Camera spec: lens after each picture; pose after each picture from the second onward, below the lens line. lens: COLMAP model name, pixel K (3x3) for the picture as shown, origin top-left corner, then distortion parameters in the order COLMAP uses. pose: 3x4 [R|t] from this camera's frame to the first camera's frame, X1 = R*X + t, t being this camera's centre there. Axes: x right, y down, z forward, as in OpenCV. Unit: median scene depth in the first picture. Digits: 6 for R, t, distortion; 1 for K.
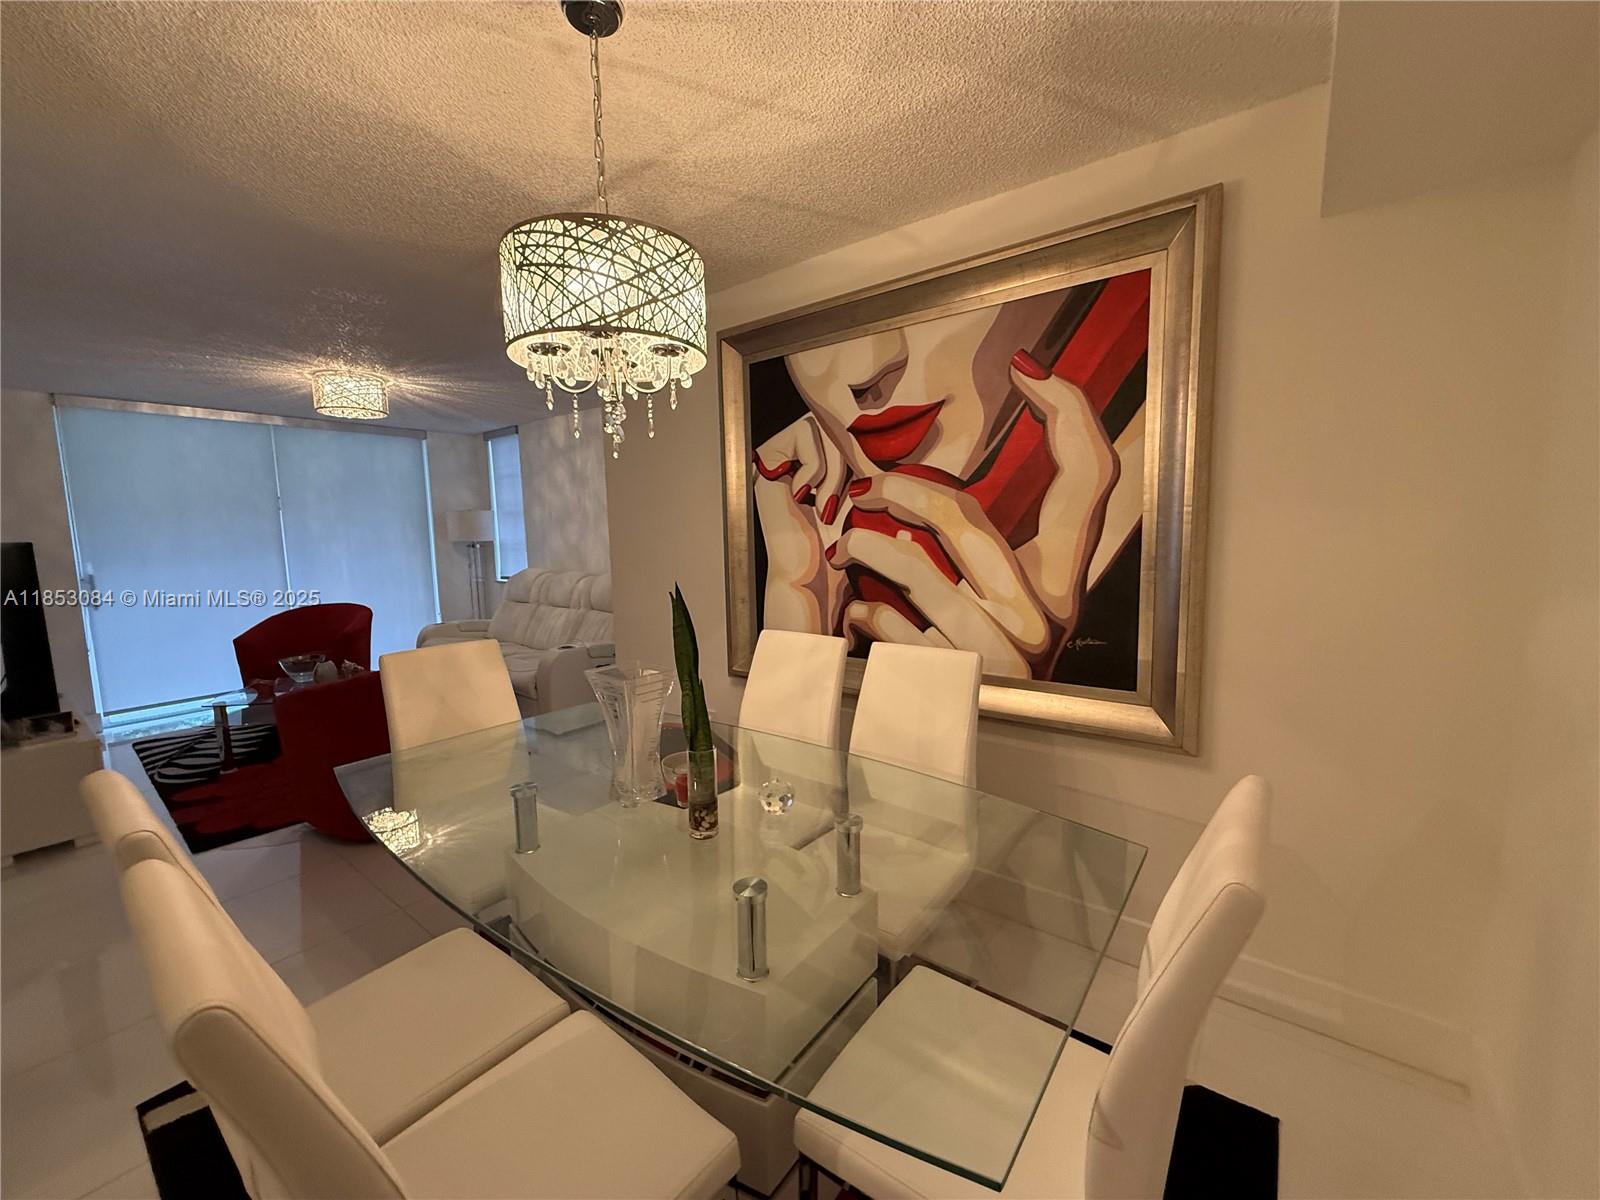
lens RADIAL K [[630.9, 0, 799.8], [0, 630.9, 599.2], [0, 0, 1]] dist [0.000168, 0.000058]
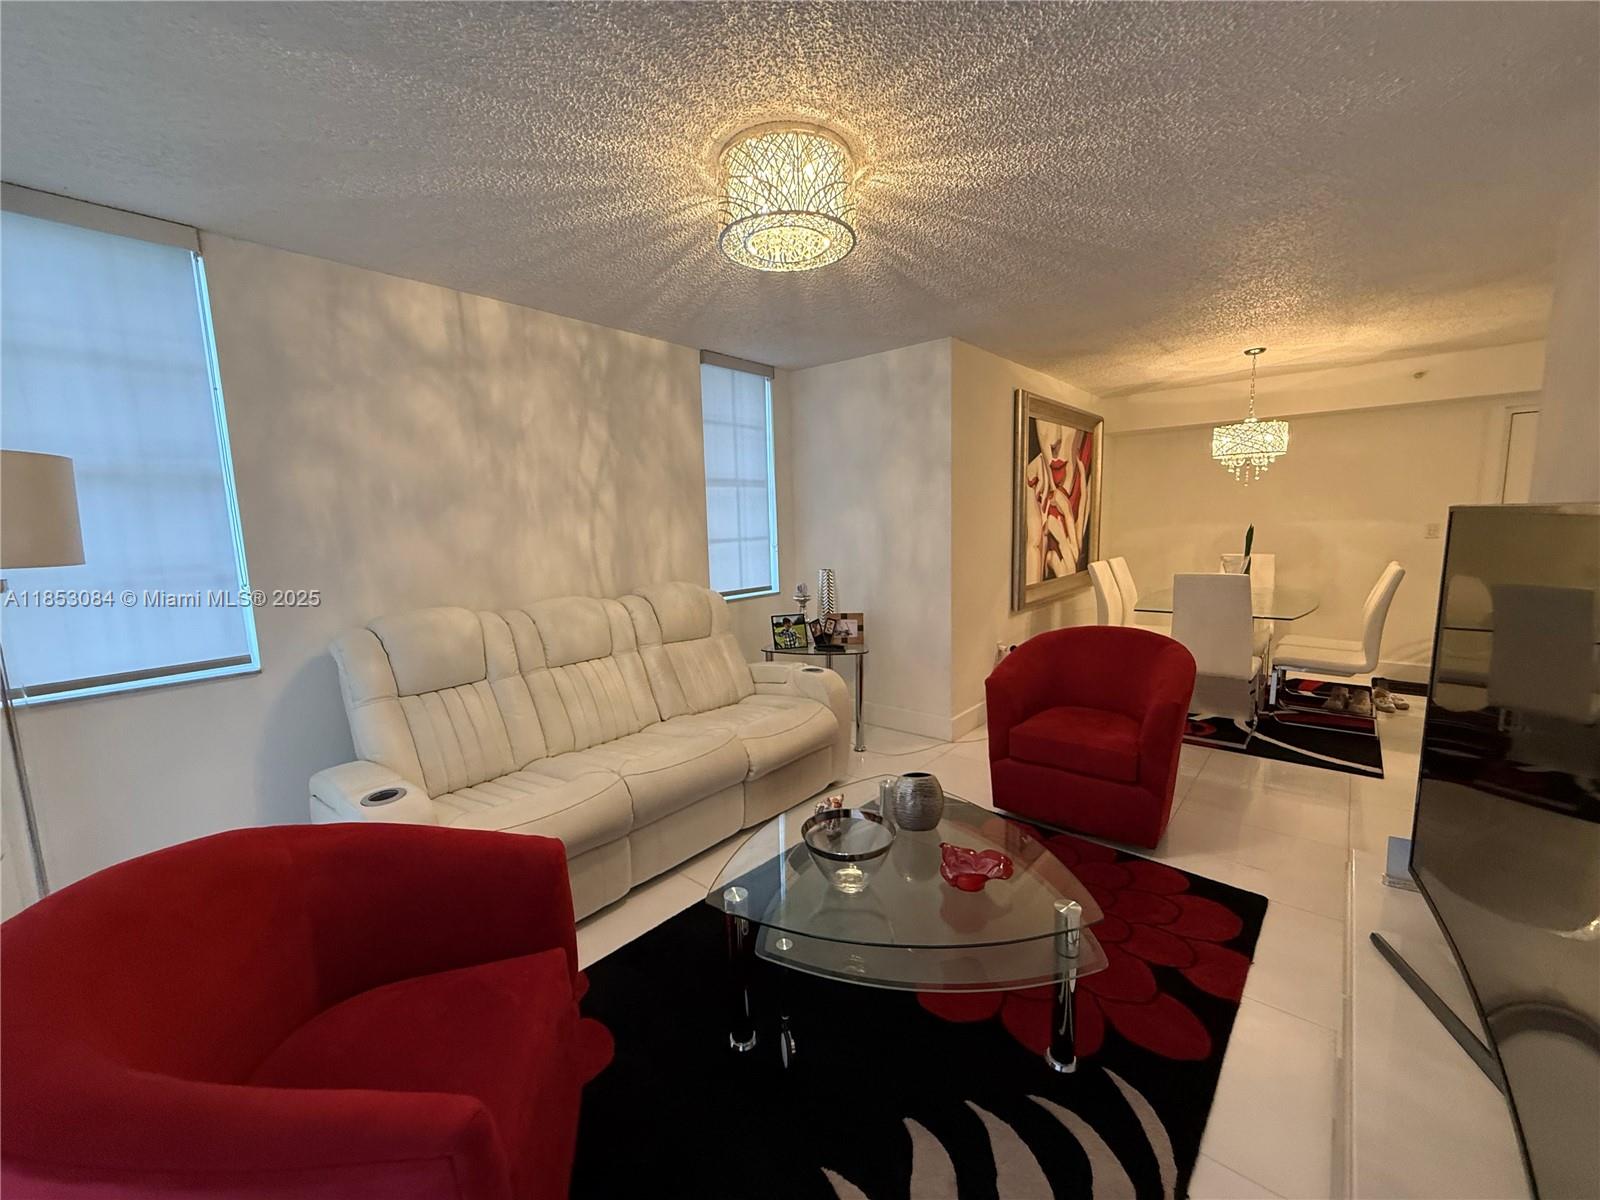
lens RADIAL K [[630.9, 0, 799.3], [0, 630.9, 601.7], [0, 0, 1]] dist [0.000168, 0.000058]
pose [[0.057736, -0.103270, 0.992976, -1.882038], [0.141926, 0.985382, 0.094228, -0.134980], [-0.988192, 0.135489, 0.071549, 1.590902]]
